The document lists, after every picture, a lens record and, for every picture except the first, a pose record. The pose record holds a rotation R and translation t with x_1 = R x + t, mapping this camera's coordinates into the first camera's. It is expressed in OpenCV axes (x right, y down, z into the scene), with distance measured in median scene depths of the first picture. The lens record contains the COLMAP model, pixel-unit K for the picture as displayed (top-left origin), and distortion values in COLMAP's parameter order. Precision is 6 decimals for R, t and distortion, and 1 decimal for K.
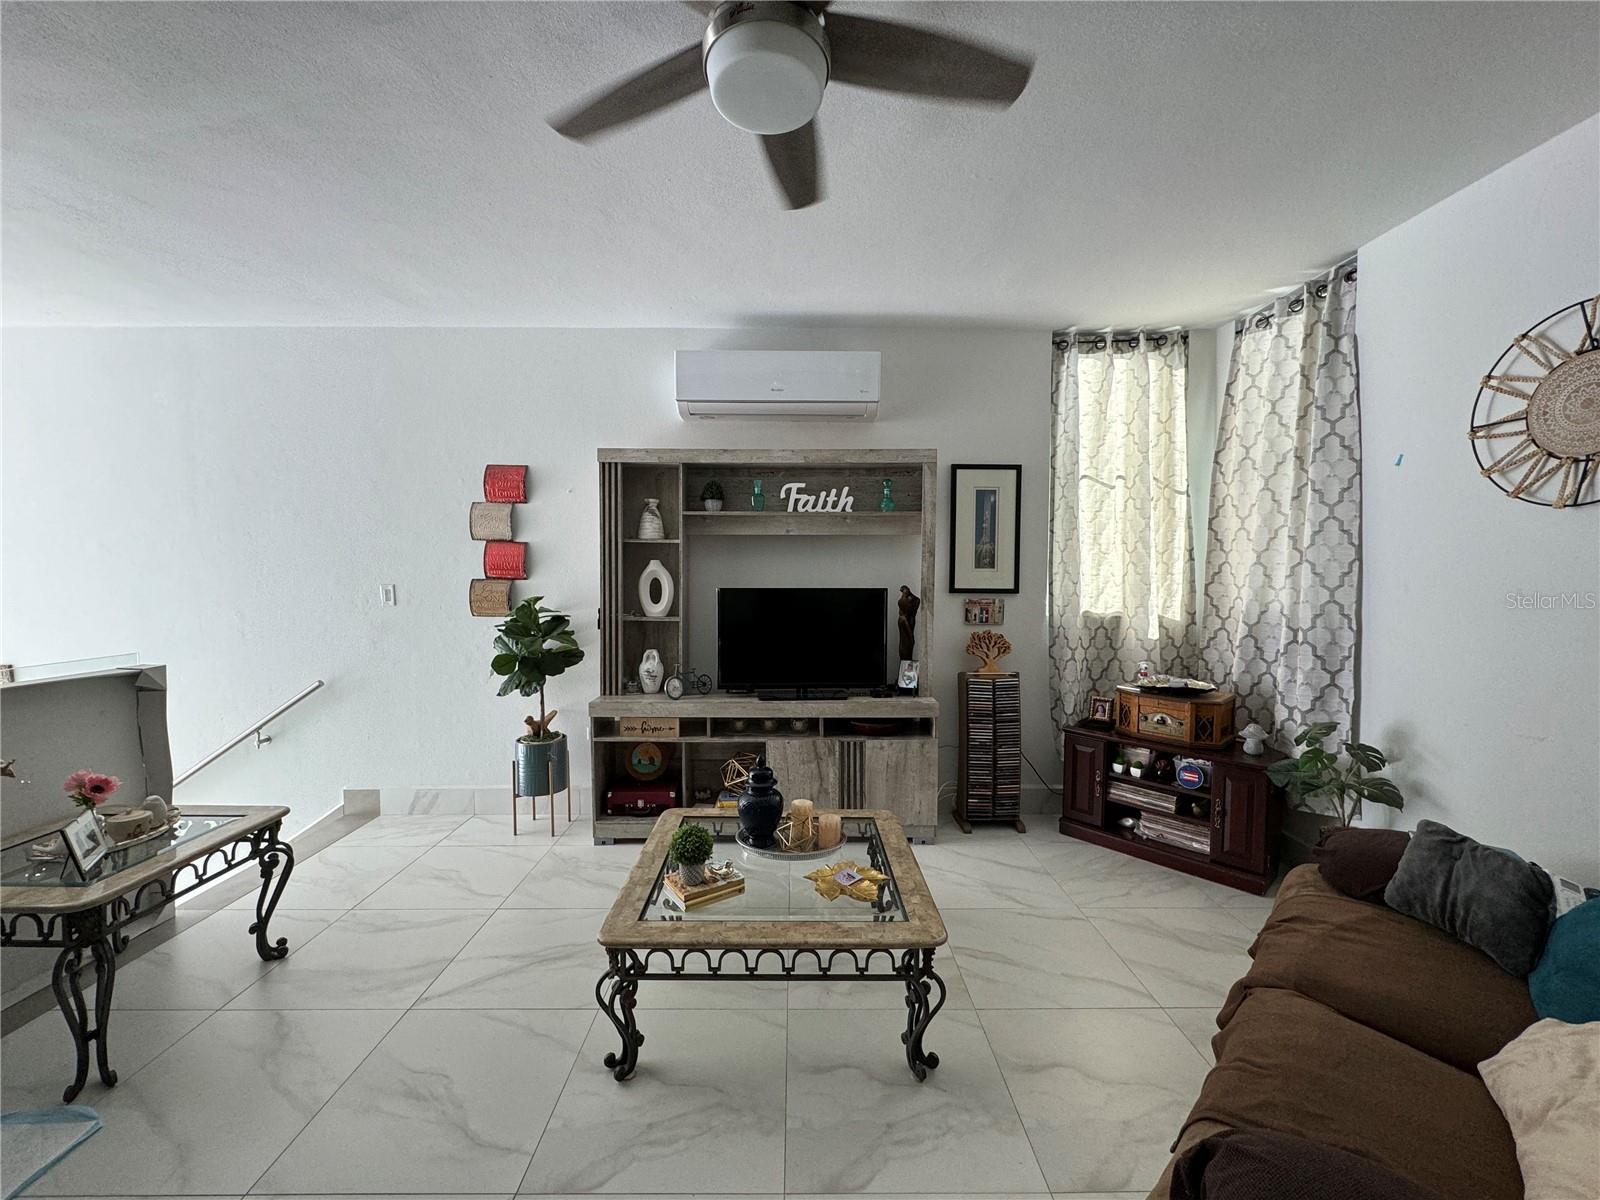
lens RADIAL K [[635.6, 0, 800.0], [0, 635.6, 600.0], [0, 0, 1]] dist [-0.003035, -0.000327]
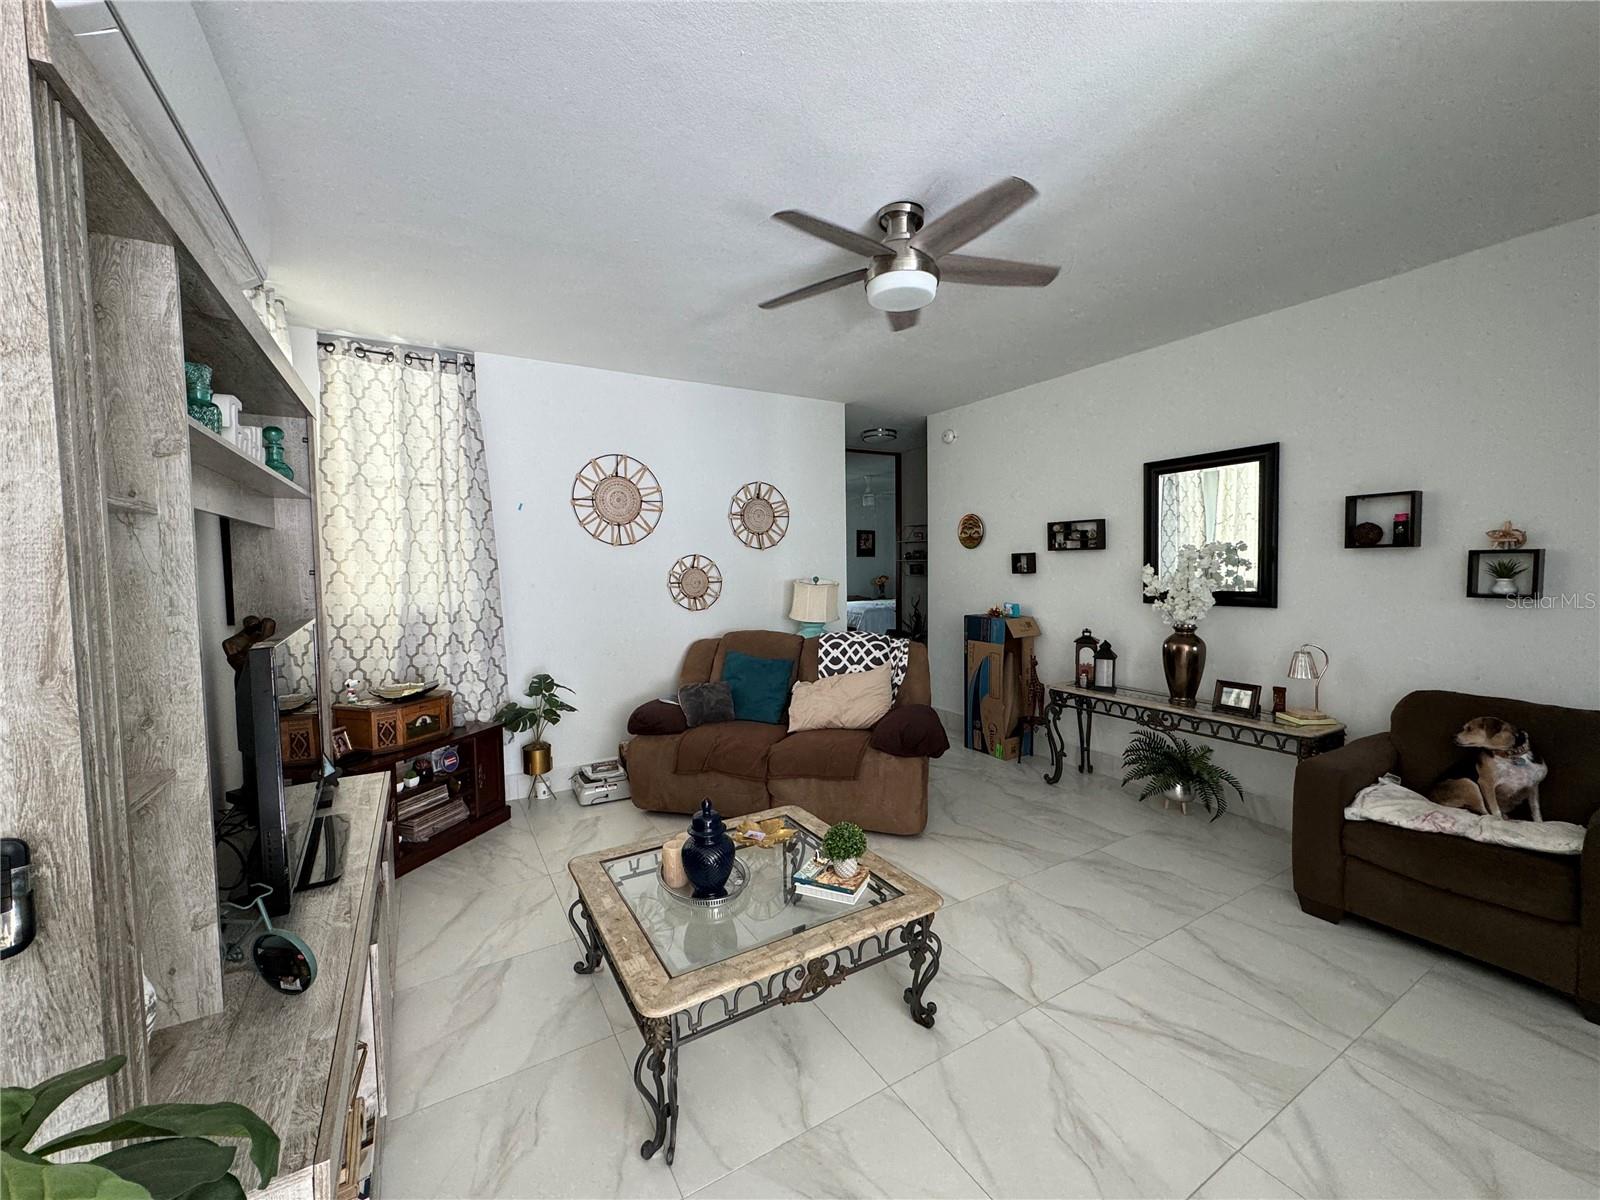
lens RADIAL K [[635.6, 0, 800.0], [0, 635.6, 600.0], [0, 0, 1]] dist [-0.003035, -0.000327]
pose [[-0.504822, -0.040903, 0.862254, -0.704546], [0.055513, 0.995271, 0.079714, -0.066877], [-0.861437, 0.088108, -0.500164, 1.069150]]
